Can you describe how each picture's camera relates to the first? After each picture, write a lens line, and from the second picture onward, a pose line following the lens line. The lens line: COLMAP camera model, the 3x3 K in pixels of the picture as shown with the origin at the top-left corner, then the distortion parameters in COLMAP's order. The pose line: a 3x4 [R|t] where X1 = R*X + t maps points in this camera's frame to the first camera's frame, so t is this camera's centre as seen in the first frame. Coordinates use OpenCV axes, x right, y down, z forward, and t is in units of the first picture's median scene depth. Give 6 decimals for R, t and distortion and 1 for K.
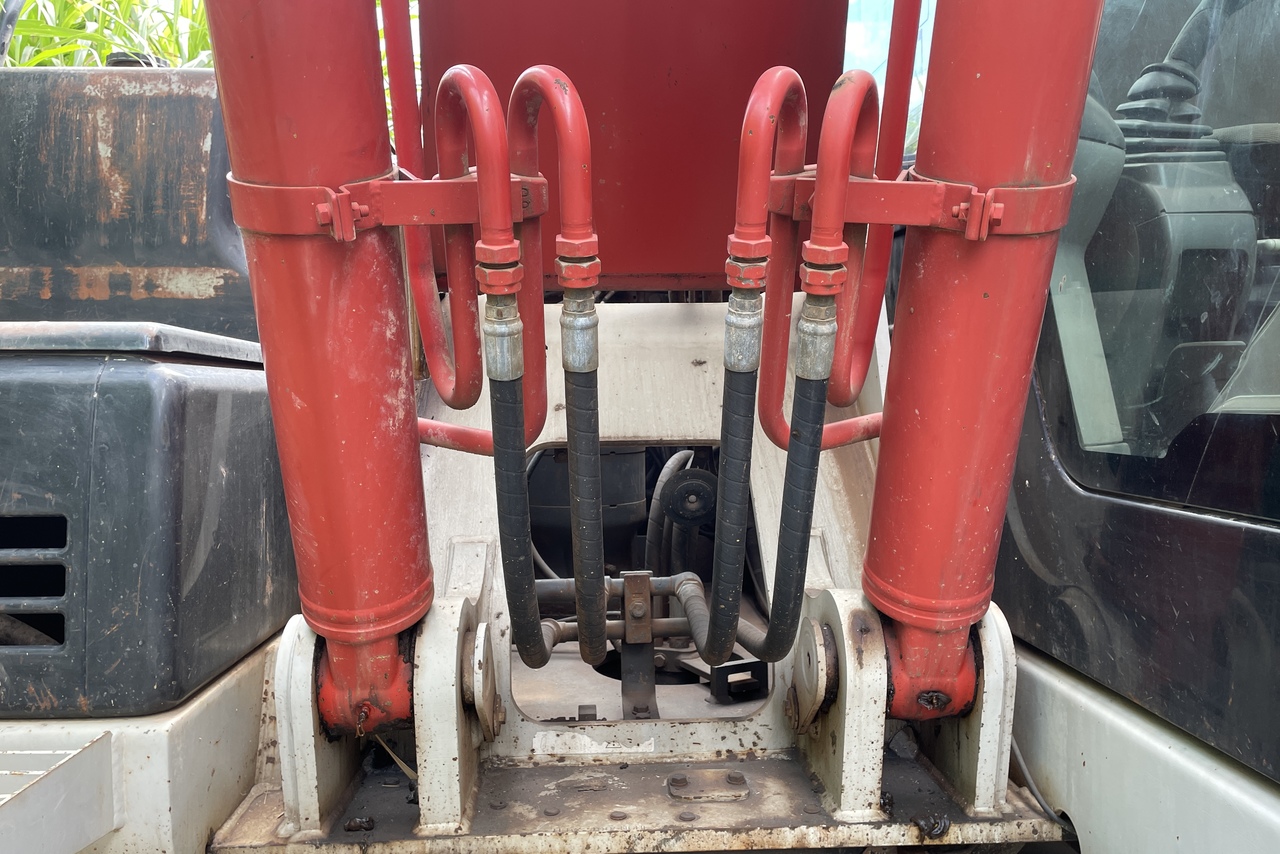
lens RADIAL K [[958.0, 0, 640.0], [0, 958.0, 427.0], [0, 0, 1]] dist [0.089063, -0.126012]
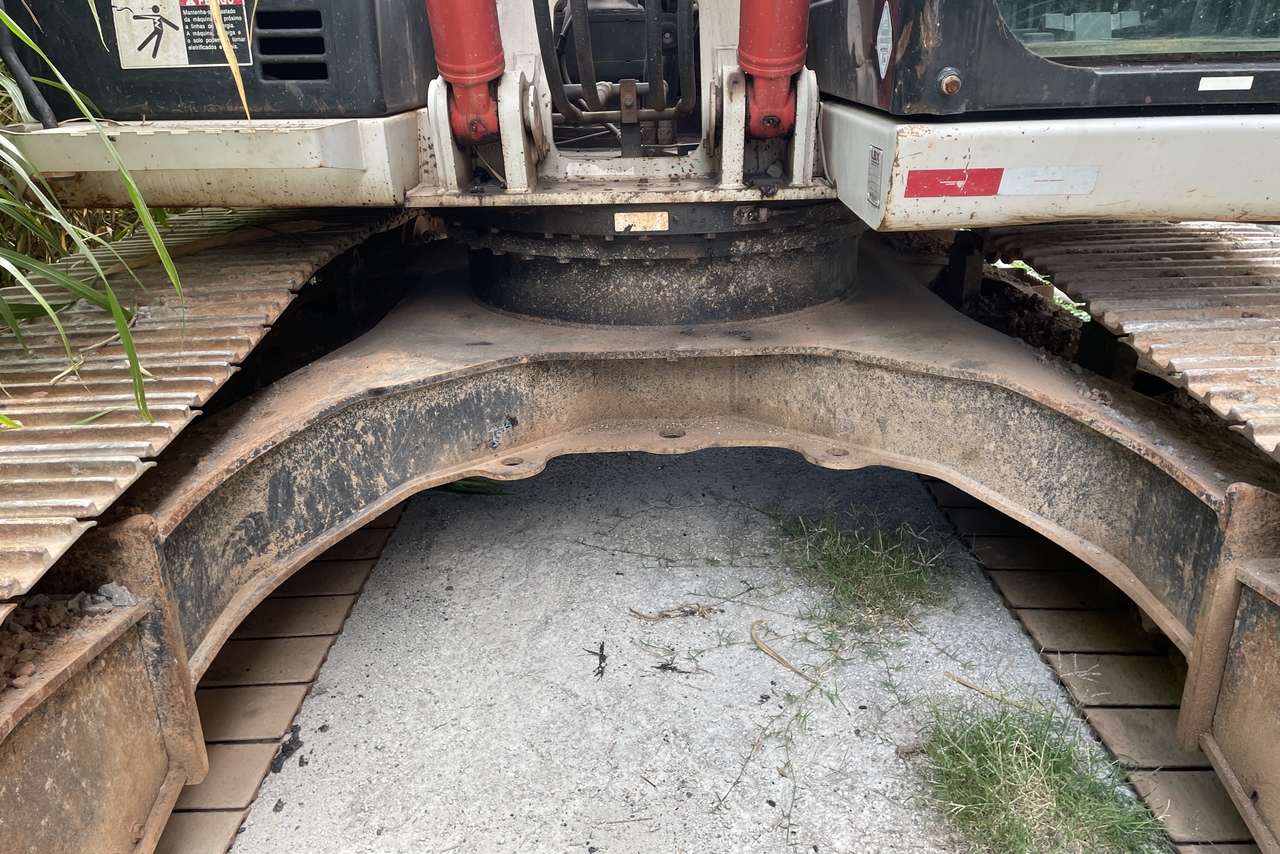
lens RADIAL K [[946.1, 0, 654.3], [0, 946.1, 428.2], [0, 0, 1]] dist [0.073506, -0.105073]
pose [[0.997988, 0.010612, -0.062504, 0.199402], [0.011558, 0.938916, 0.343953, 0.203133], [0.062336, -0.343983, 0.936904, -0.967877]]
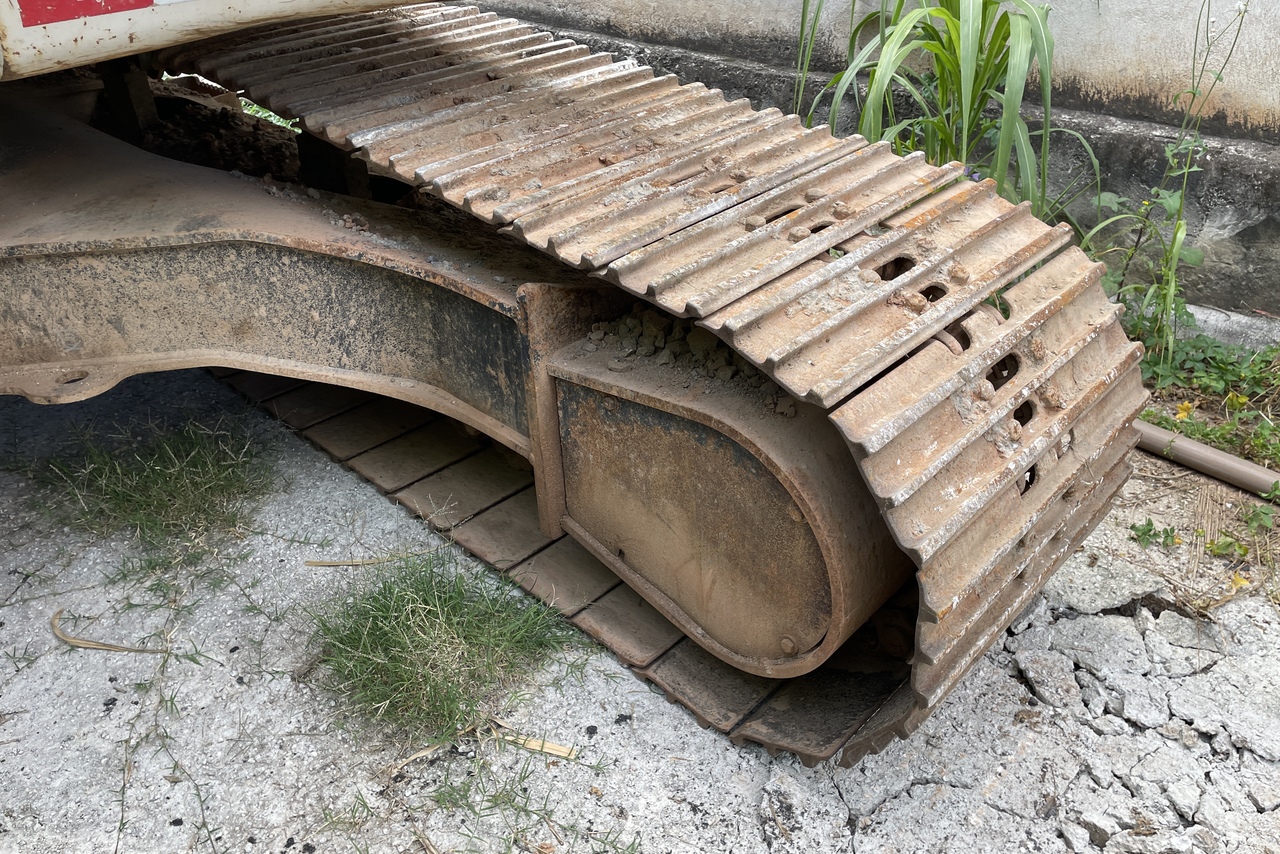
lens RADIAL K [[958.0, 0, 640.0], [0, 958.0, 427.0], [0, 0, 1]] dist [0.089063, -0.126012]
pose [[0.740049, -0.377532, 0.556594, 0.247919], [0.029658, 0.845098, 0.533788, 0.208967], [-0.671898, -0.378522, 0.636611, -0.645704]]
